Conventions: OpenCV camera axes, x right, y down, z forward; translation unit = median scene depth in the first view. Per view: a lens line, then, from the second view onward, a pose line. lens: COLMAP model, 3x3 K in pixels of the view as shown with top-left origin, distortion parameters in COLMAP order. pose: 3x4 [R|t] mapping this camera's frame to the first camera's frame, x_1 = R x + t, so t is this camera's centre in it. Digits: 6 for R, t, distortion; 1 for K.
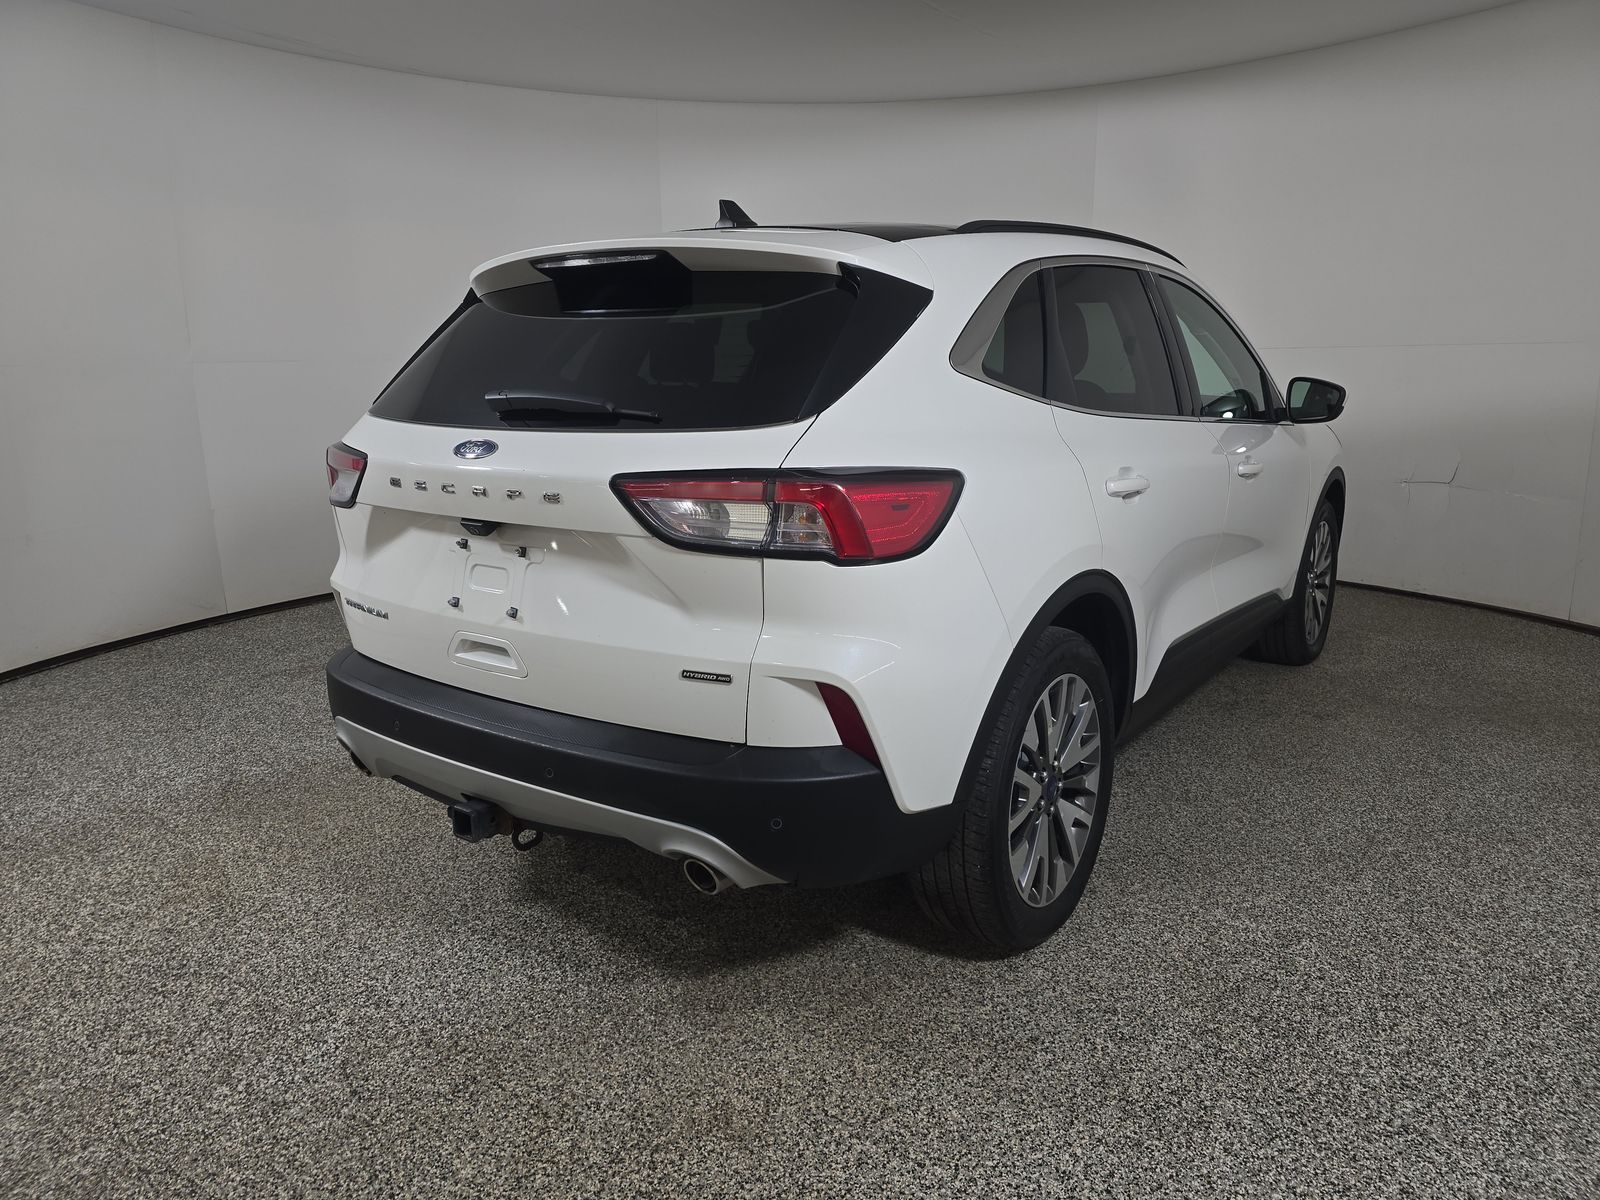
lens RADIAL K [[1080.8, 0, 800.0], [0, 1080.8, 600.0], [0, 0, 1]] dist [0.046197, -0.041288]
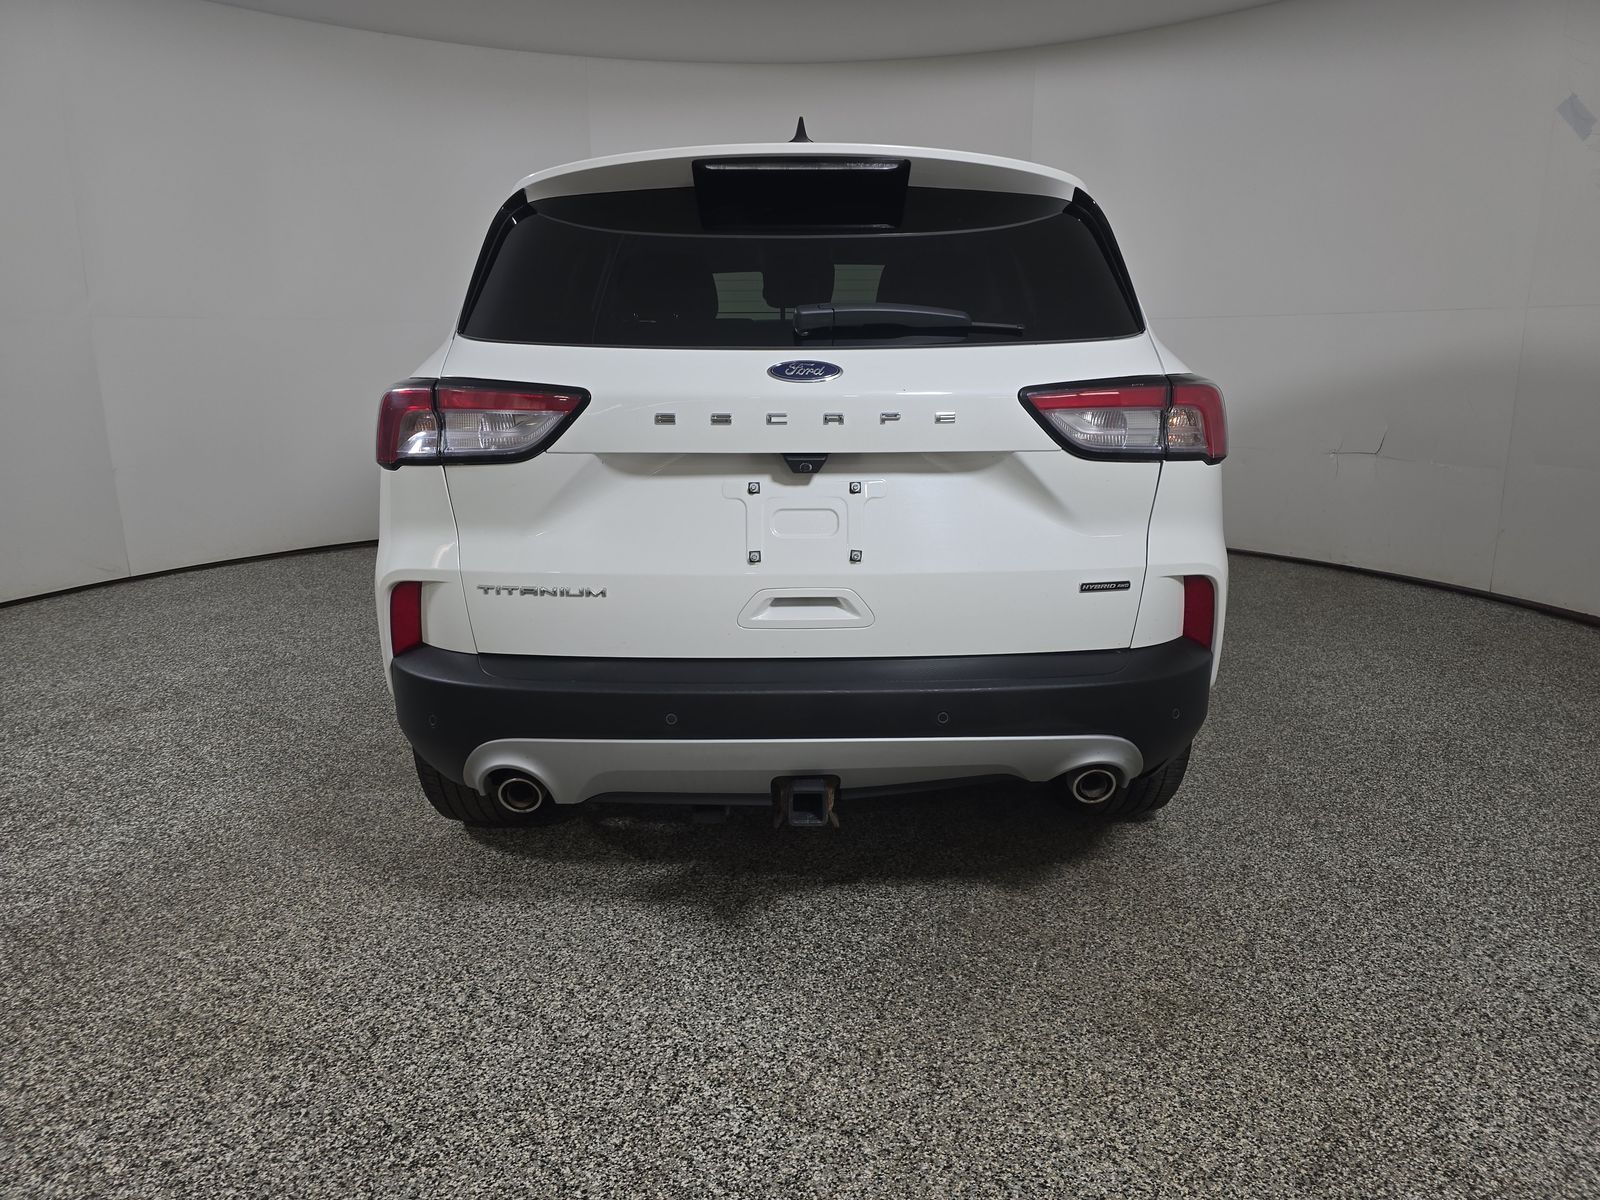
lens RADIAL K [[1080.8, 0, 800.0], [0, 1080.8, 600.0], [0, 0, 1]] dist [0.046197, -0.041288]
pose [[0.802052, -0.126990, 0.583597, -0.767707], [0.124315, 0.991229, 0.044841, 0.001960], [-0.584173, 0.036586, 0.810804, 0.286550]]
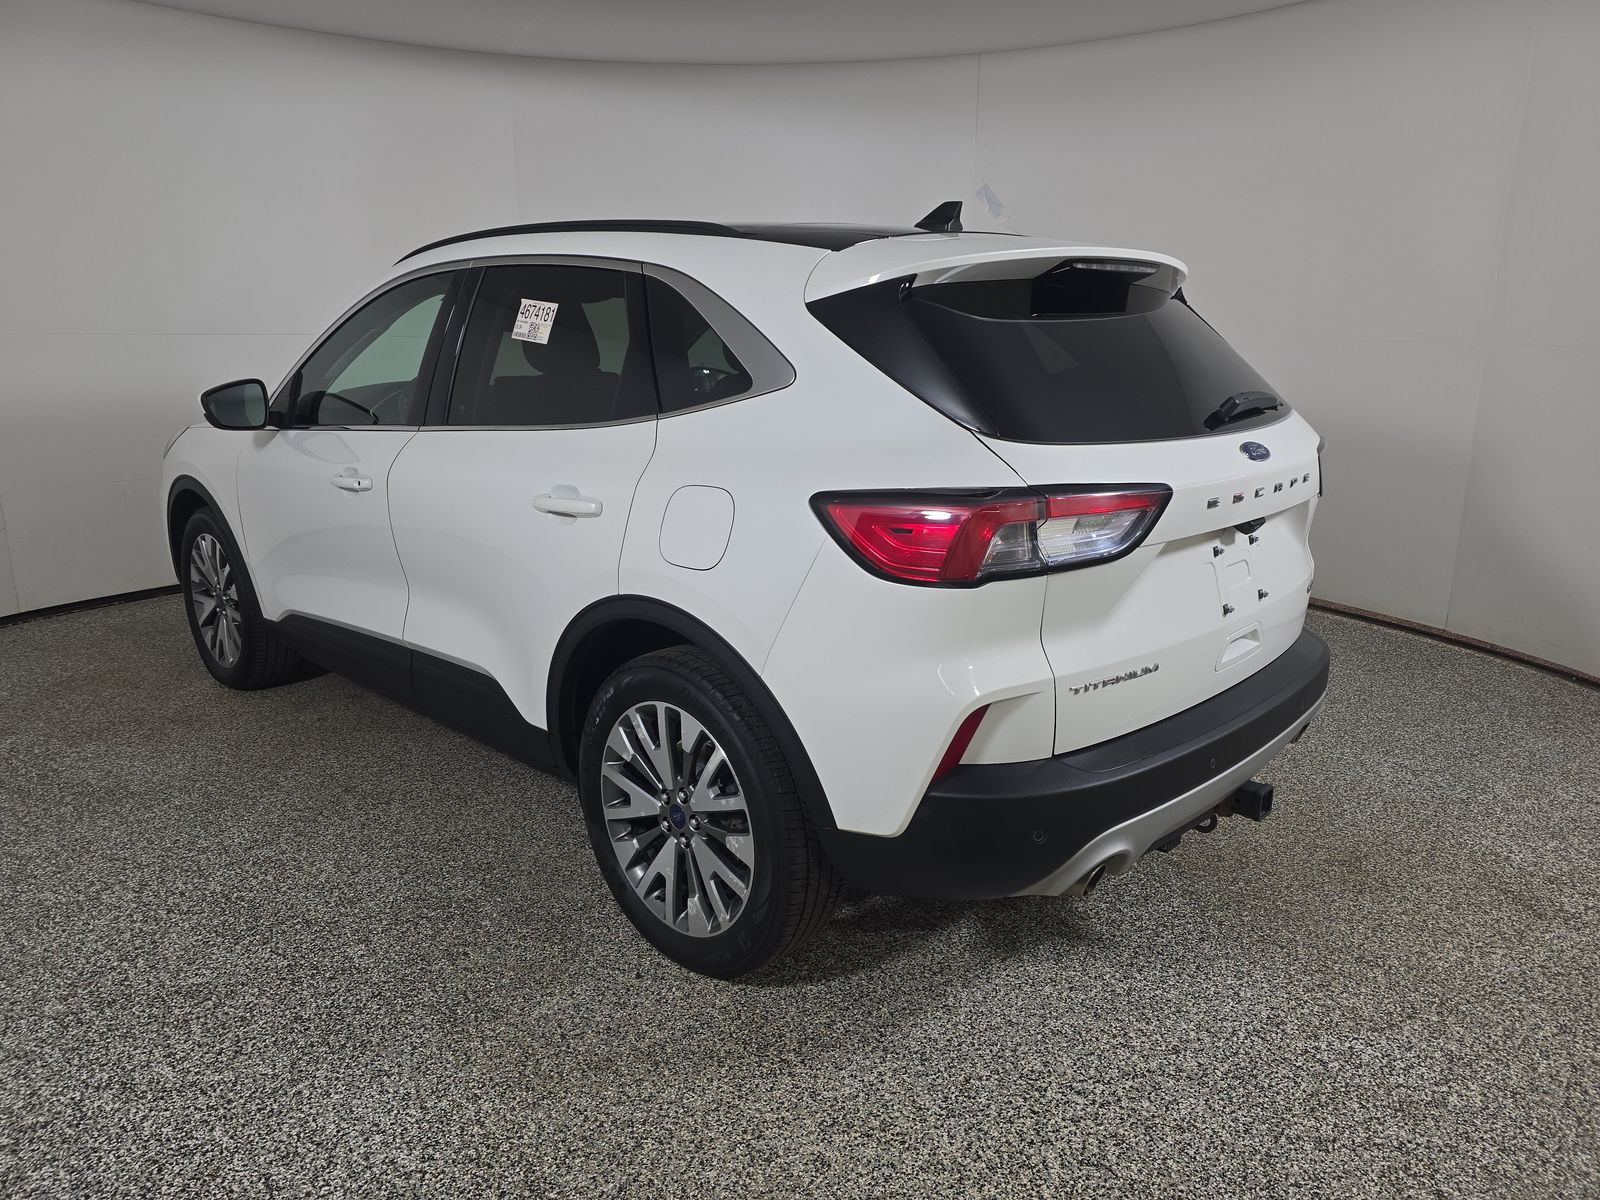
lens RADIAL K [[1080.8, 0, 800.0], [0, 1080.8, 600.0], [0, 0, 1]] dist [0.046197, -0.041288]
pose [[0.136690, -0.231657, 0.963146, -1.303219], [0.215169, 0.956003, 0.199402, -0.283748], [-0.966963, 0.179983, 0.180521, 1.166802]]
